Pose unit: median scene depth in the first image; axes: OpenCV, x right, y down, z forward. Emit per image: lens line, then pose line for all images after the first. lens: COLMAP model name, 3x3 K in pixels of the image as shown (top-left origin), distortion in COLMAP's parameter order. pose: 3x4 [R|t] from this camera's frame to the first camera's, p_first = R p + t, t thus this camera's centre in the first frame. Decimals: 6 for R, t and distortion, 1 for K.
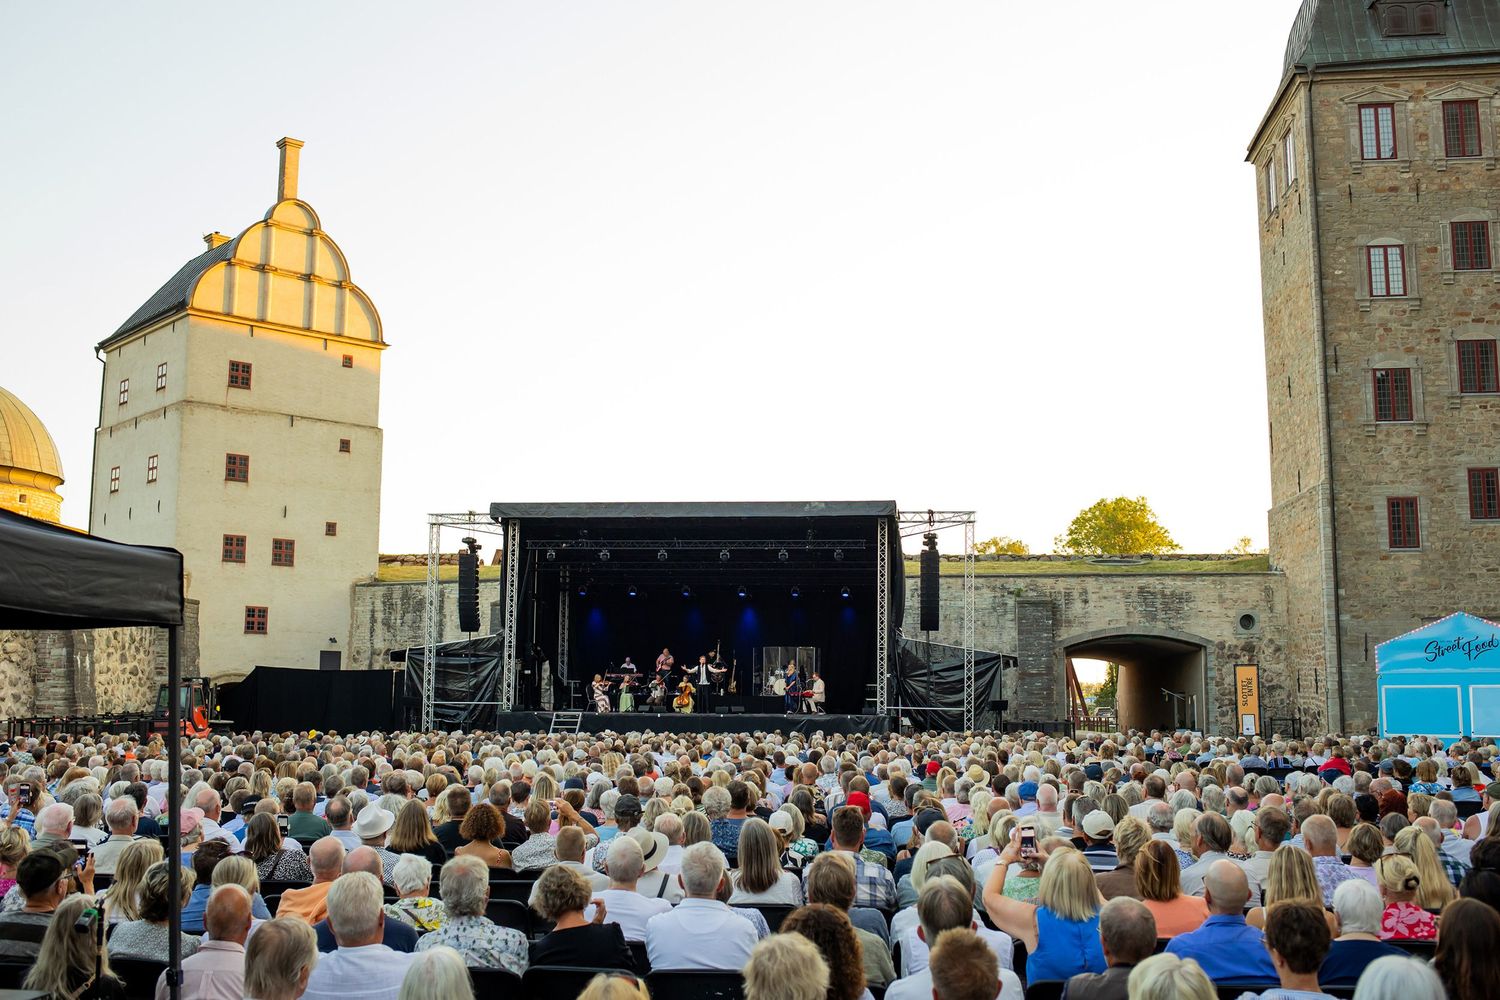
lens RADIAL K [[1396.3, 0, 743.6], [0, 1396.3, 492.4], [0, 0, 1]] dist [-0.022512, 0.000000]
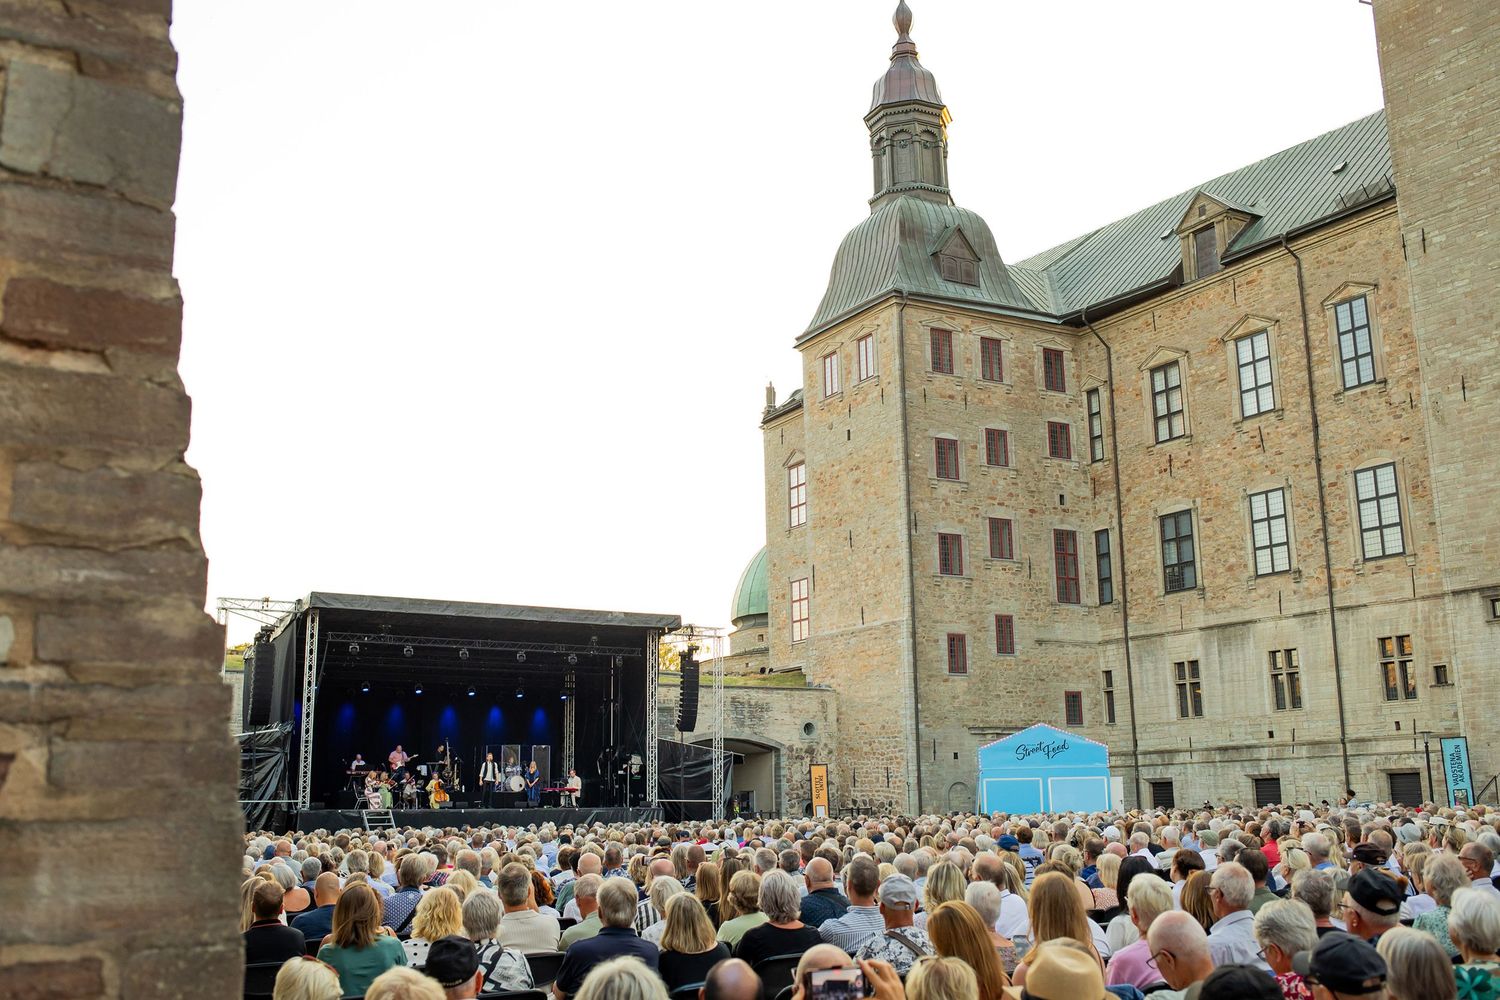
lens RADIAL K [[1396.3, 0, 744.0], [0, 1396.3, 497.7], [0, 0, 1]] dist [-0.022512, 0.000000]
pose [[0.826449, 0.106907, 0.552768, -0.417855], [-0.066623, 0.993478, -0.092534, 0.010739], [-0.559056, 0.039648, 0.828181, 0.024228]]
